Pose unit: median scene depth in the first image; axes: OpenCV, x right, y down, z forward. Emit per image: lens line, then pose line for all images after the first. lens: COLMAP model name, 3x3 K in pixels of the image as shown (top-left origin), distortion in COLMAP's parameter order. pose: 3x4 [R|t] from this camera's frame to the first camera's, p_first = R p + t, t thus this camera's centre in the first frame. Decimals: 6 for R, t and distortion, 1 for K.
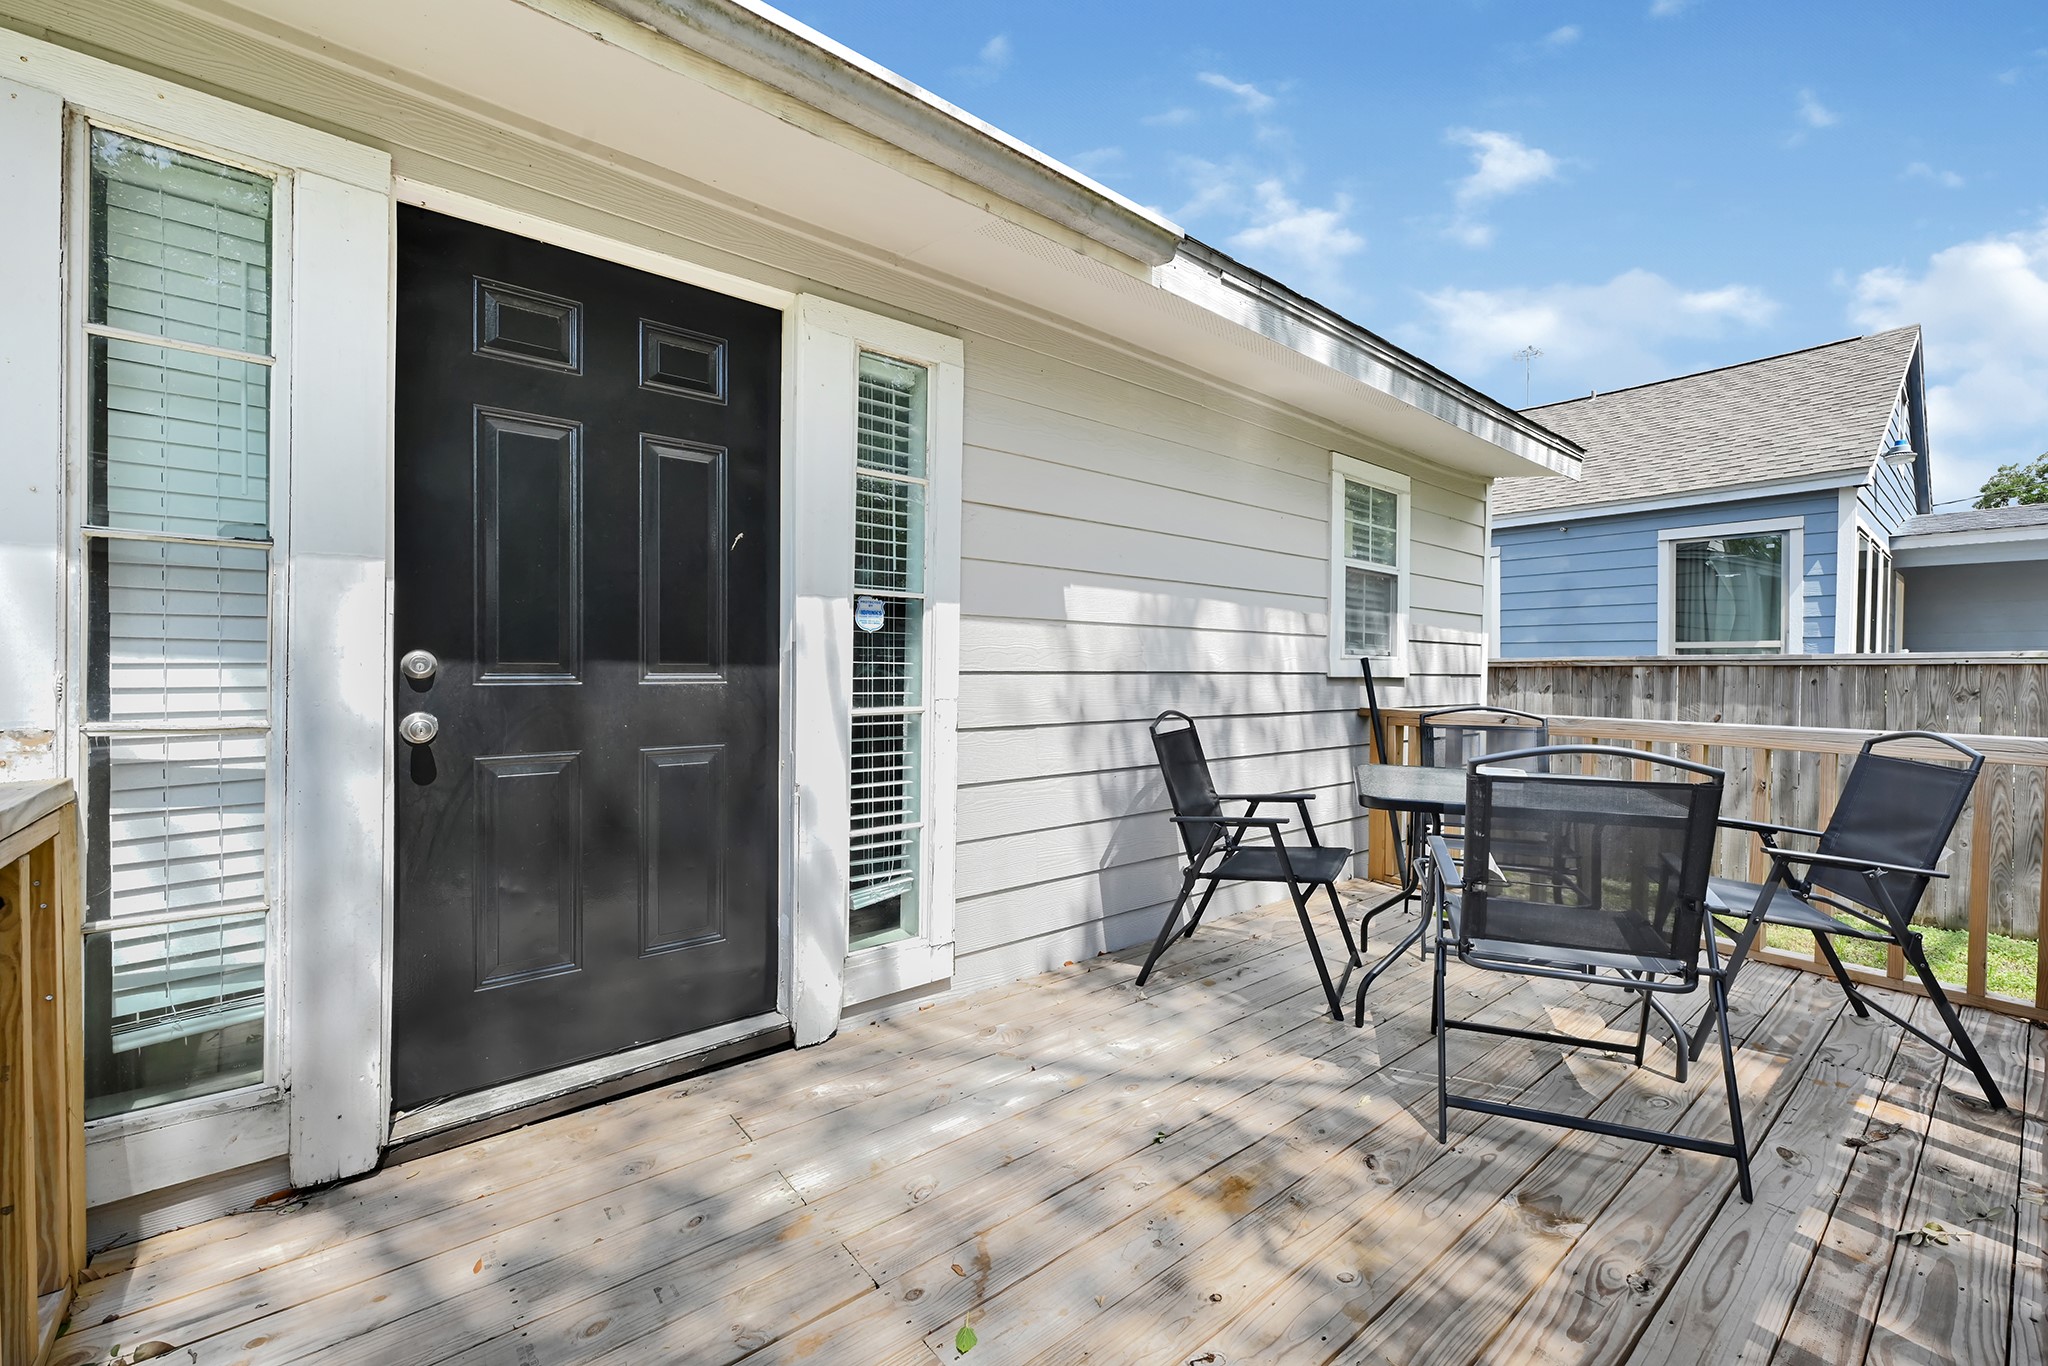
lens RADIAL K [[848.2, 0, 1033.9], [0, 848.2, 673.0], [0, 0, 1]] dist [0.000424, 0.000067]
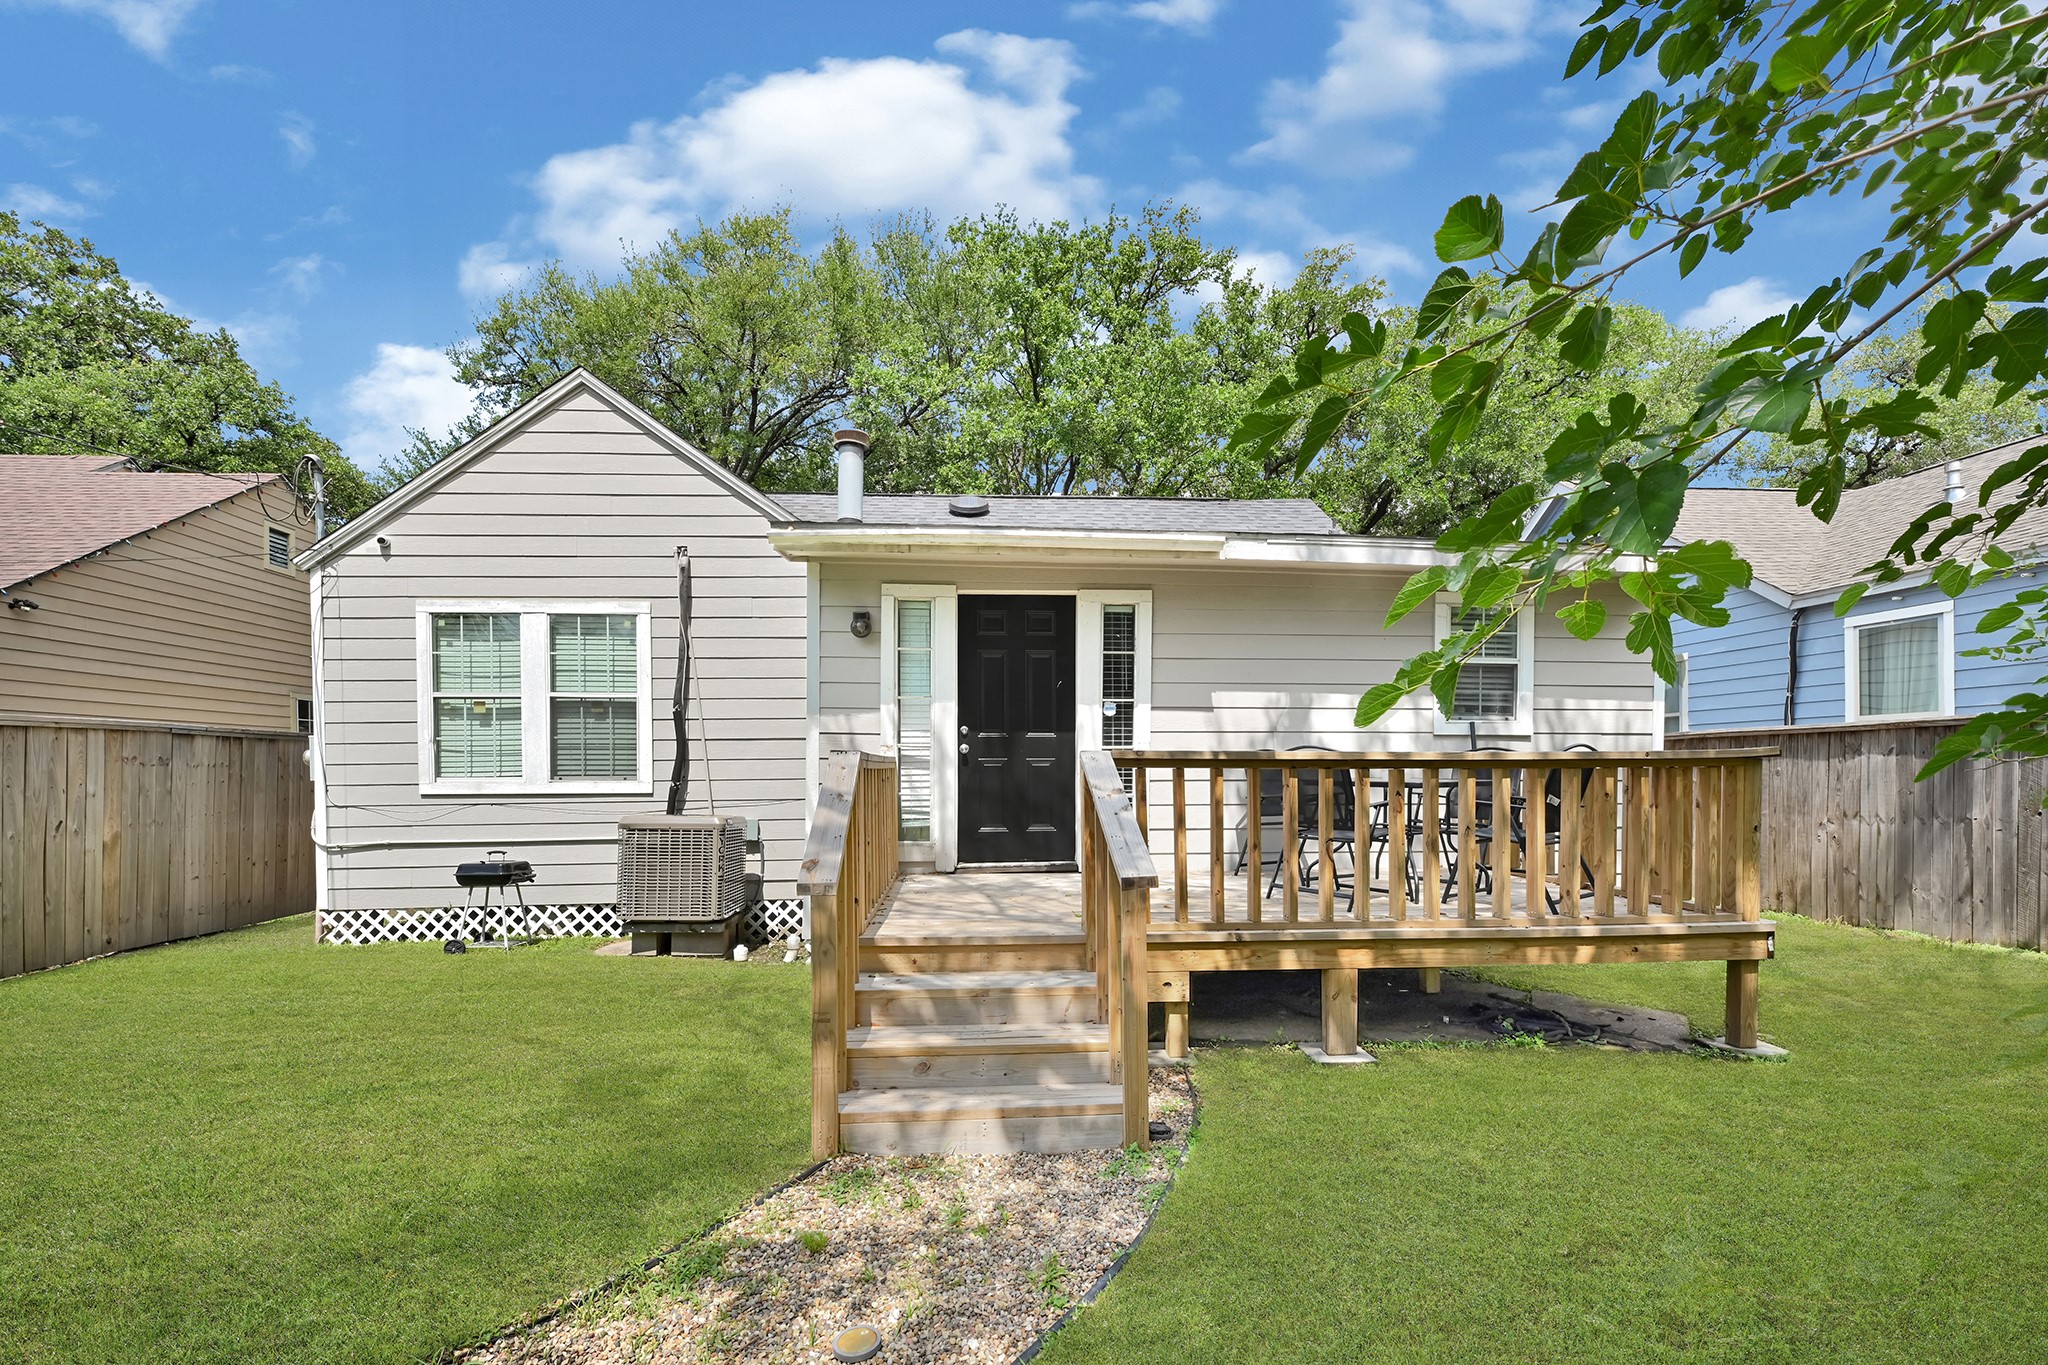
lens RADIAL K [[848.2, 0, 1014.4], [0, 848.2, 794.3], [0, 0, 1]] dist [0.000424, 0.000067]
pose [[0.811583, 0.010581, -0.584141, 1.048988], [0.003640, 0.999725, 0.023166, 0.123881], [0.584226, -0.020928, 0.811321, -1.207313]]
